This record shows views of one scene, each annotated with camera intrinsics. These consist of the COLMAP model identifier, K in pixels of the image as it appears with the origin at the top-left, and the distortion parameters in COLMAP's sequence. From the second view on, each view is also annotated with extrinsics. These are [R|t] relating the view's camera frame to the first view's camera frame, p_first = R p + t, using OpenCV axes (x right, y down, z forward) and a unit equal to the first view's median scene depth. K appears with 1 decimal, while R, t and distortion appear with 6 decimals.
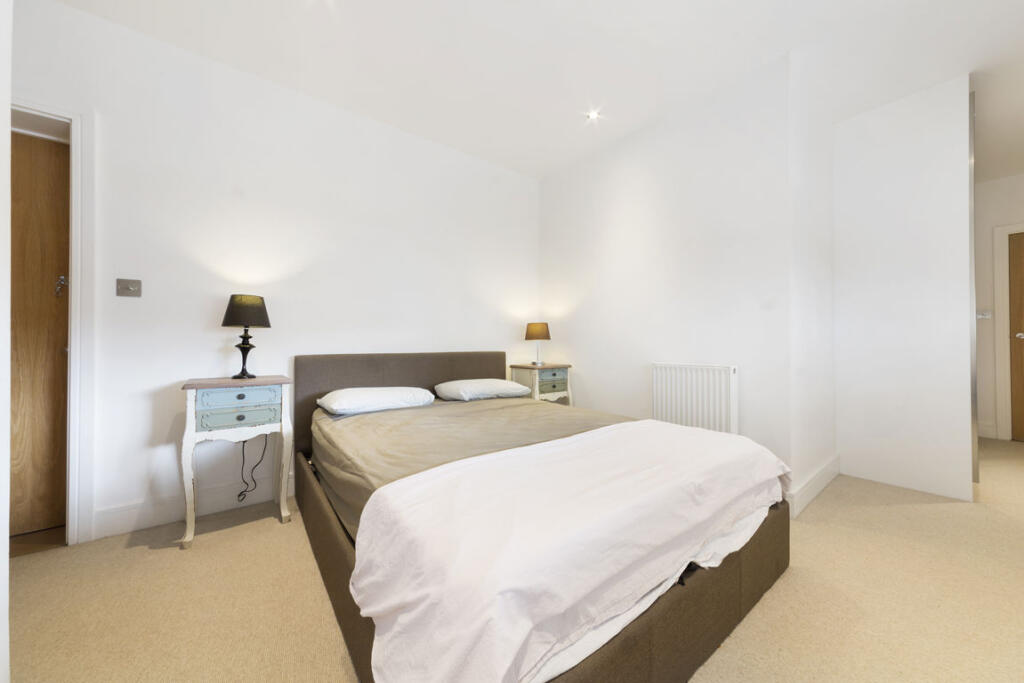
lens RADIAL K [[355.0, 0, 512.8], [0, 355.0, 339.0], [0, 0, 1]] dist [-0.005636, -0.000090]
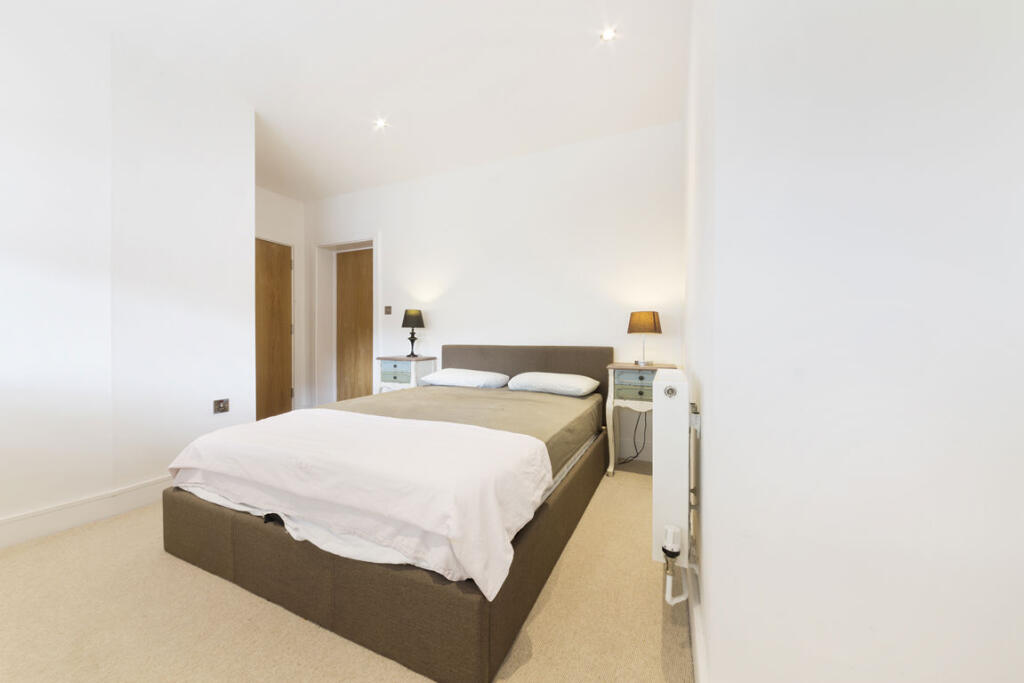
lens RADIAL K [[355.0, 0, 506.1], [0, 355.0, 338.4], [0, 0, 1]] dist [-0.005636, -0.000090]
pose [[0.474748, 0.013924, -0.880012, 1.007761], [0.015175, 0.999597, 0.024003, -0.016112], [0.879991, -0.024750, 0.474345, 0.564463]]
